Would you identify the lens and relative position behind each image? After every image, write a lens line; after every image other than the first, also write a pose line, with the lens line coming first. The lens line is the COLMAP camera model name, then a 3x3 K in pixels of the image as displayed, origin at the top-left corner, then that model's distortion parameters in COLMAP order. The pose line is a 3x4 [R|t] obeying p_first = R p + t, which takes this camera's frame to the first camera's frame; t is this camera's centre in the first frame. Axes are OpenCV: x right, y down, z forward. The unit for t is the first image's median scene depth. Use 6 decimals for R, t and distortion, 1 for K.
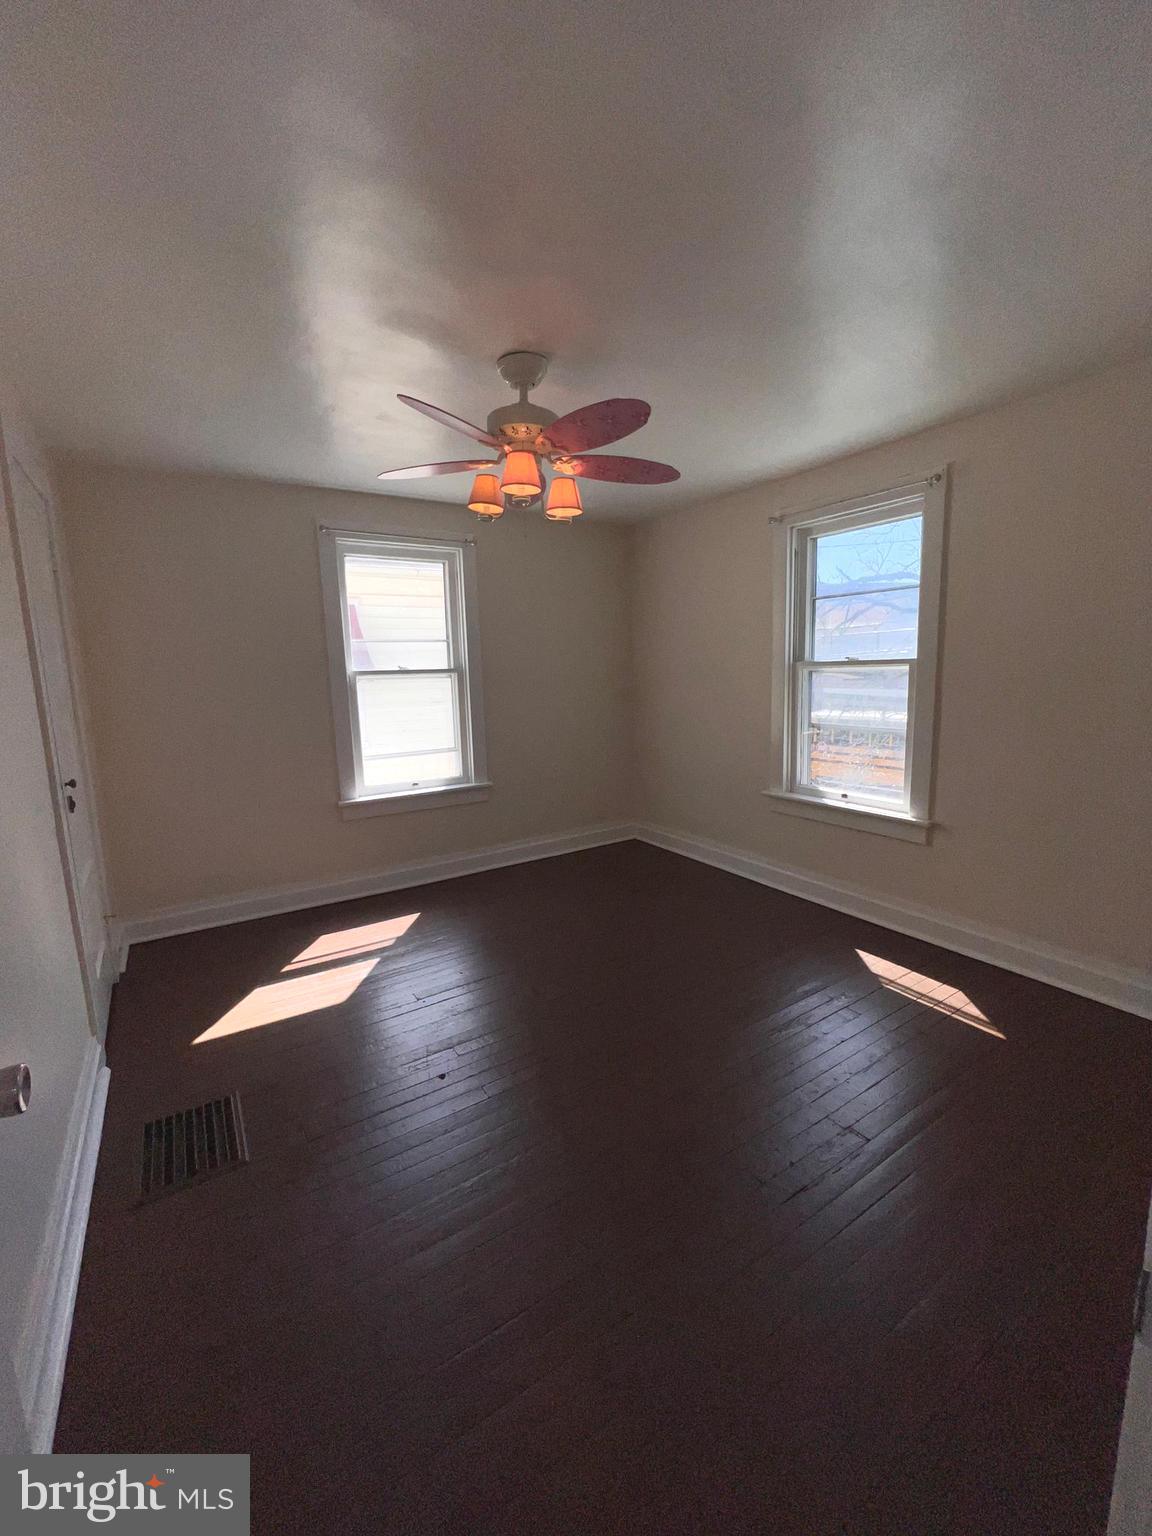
lens RADIAL K [[615.6, 0, 573.6], [0, 615.6, 764.5], [0, 0, 1]] dist [-0.001038, -0.000158]
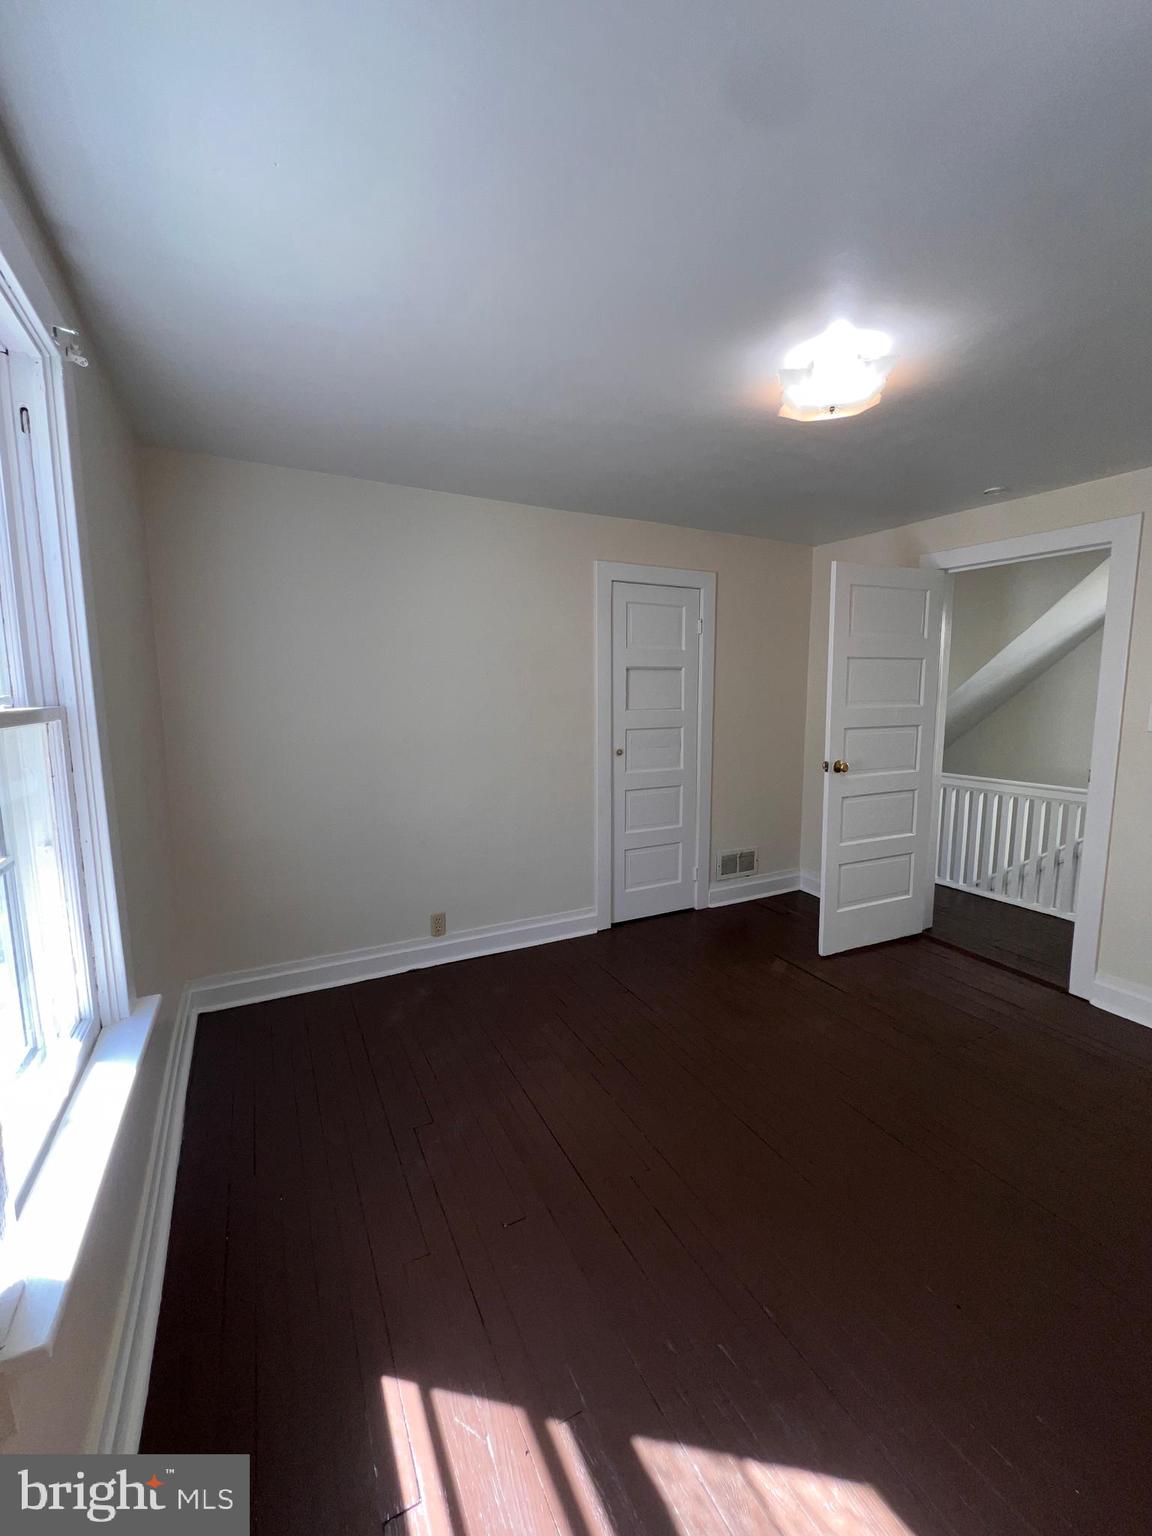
lens RADIAL K [[615.6, 0, 573.6], [0, 615.6, 764.5], [0, 0, 1]] dist [-0.001038, -0.000158]
pose [[0.089342, -0.076367, 0.993069, -0.628689], [0.157697, 0.985564, 0.061603, -0.126448], [-0.983438, 0.151101, 0.100095, 0.880982]]
